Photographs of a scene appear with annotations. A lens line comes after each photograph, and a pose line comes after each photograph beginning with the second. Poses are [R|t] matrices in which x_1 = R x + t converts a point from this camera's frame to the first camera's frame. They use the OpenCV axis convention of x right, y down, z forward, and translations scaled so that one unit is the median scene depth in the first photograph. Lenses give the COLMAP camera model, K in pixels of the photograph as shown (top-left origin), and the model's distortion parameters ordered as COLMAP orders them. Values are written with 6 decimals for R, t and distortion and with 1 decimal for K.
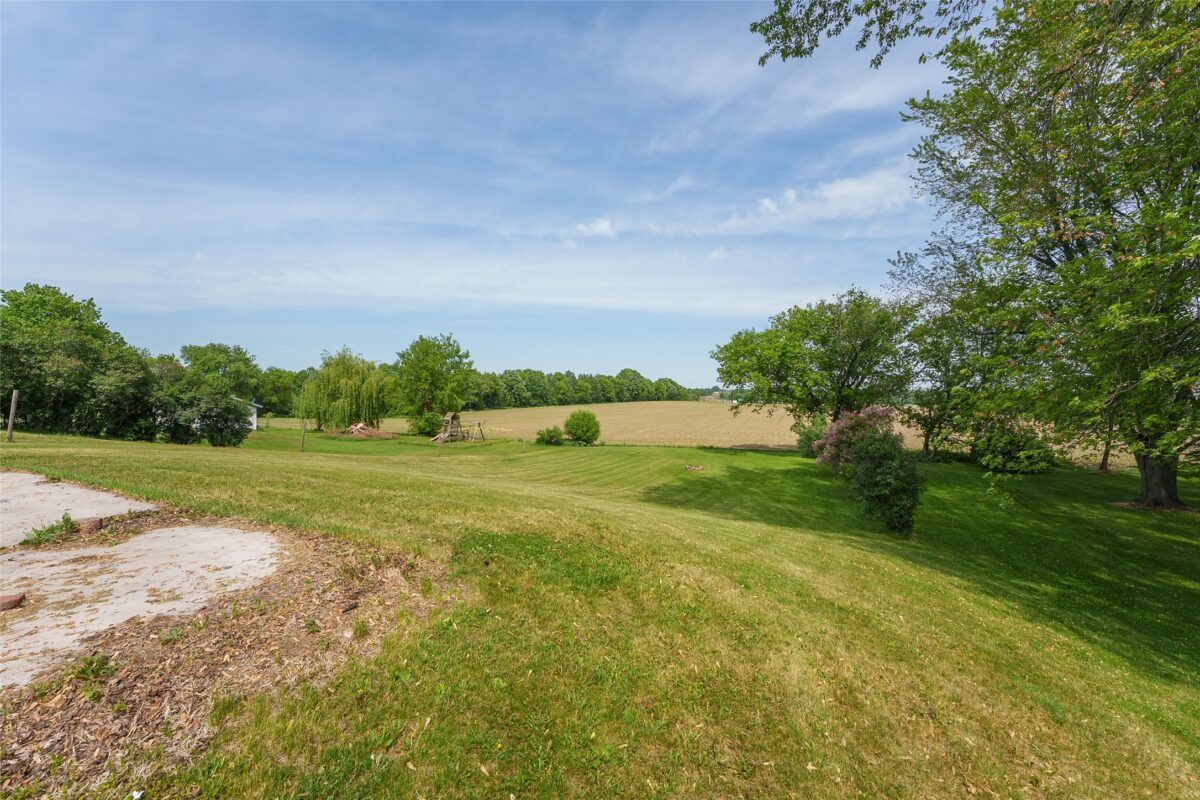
lens RADIAL K [[472.6, 0, 600.0], [0, 472.6, 400.0], [0, 0, 1]] dist [-0.000212, -0.000035]
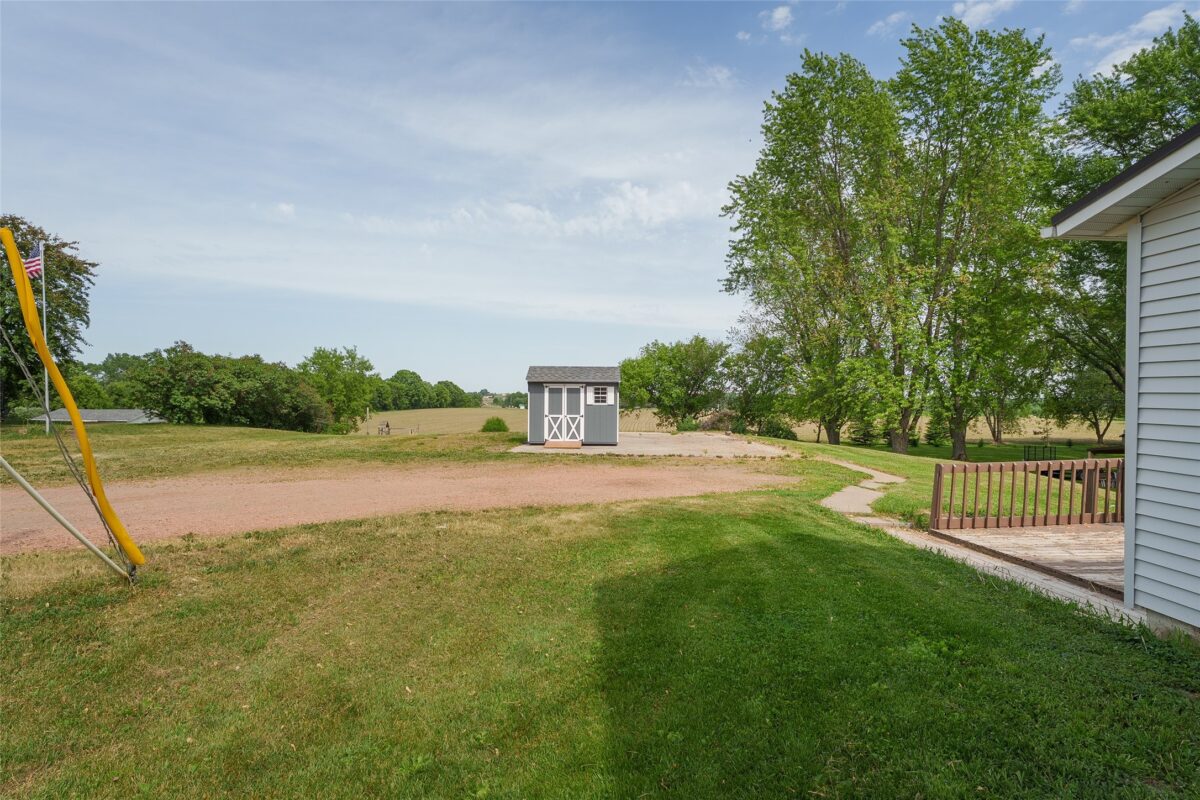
lens RADIAL K [[589.0, 0, 600.0], [0, 589.0, 400.0], [0, 0, 1]] dist [0.002128, 0.000300]
pose [[0.904903, -0.003785, 0.425600, -0.176181], [0.008780, 0.999914, -0.009775, 0.000006], [-0.425526, 0.012582, 0.904859, -0.191127]]
